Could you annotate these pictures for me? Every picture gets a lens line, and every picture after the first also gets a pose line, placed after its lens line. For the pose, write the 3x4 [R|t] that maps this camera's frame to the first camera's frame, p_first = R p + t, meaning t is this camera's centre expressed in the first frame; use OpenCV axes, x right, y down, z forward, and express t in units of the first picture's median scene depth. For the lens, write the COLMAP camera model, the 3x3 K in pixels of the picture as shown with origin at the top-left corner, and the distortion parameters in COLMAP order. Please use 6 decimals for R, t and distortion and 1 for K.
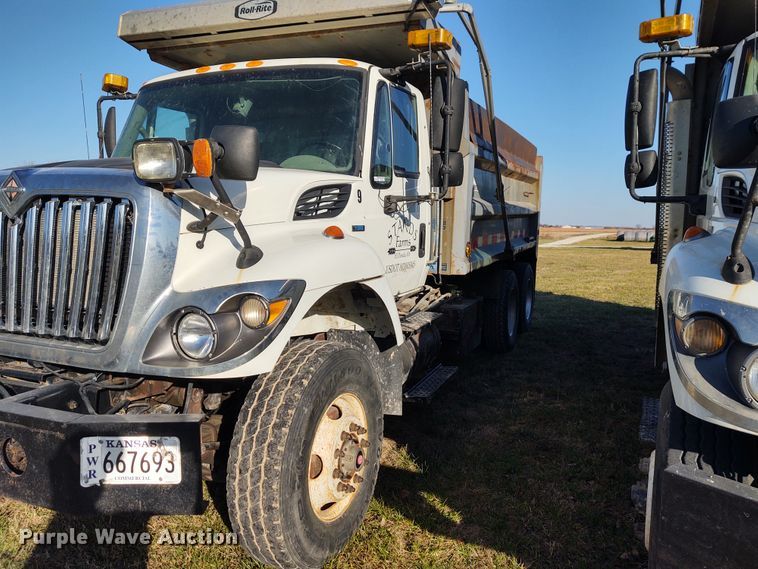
lens RADIAL K [[587.3, 0, 379.0], [0, 587.3, 284.5], [0, 0, 1]] dist [0.073023, -0.153598]
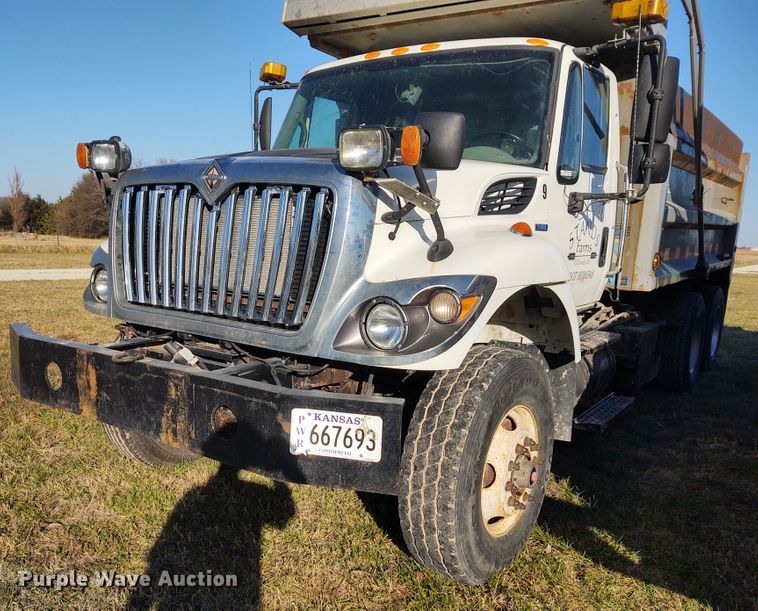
lens RADIAL K [[676.6, 0, 326.8], [0, 676.6, 331.7], [0, 0, 1]] dist [0.058567, -0.131461]
pose [[0.966266, 0.069514, -0.247989, -0.076661], [-0.059177, 0.997049, 0.048907, 0.029048], [0.250657, -0.032582, 0.967528, -0.086183]]
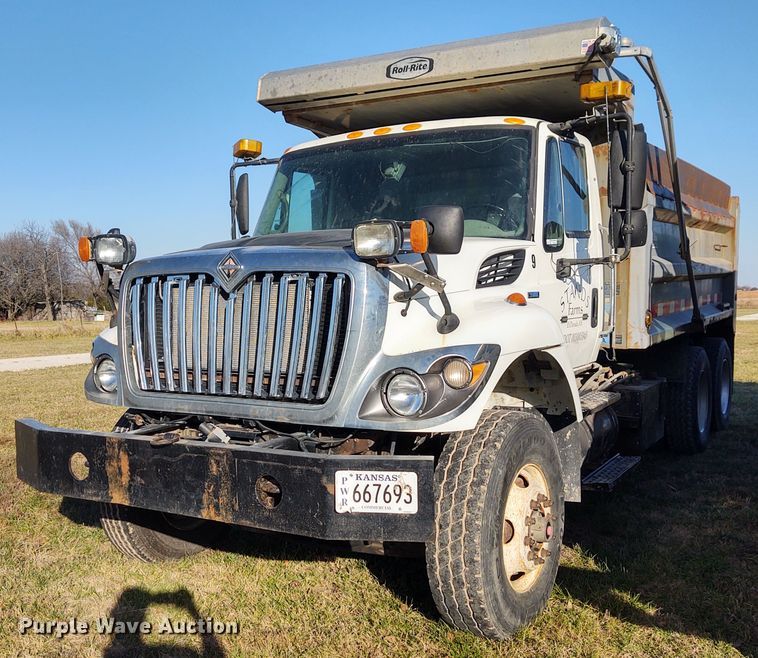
lens RADIAL K [[834.8, 0, 325.5], [0, 834.8, 332.4], [0, 0, 1]] dist [0.115416, -0.313711]
pose [[0.982015, -0.012843, -0.188367, -0.102079], [0.002353, 0.998439, -0.055805, 0.036460], [0.188790, 0.054358, 0.980512, -0.361347]]
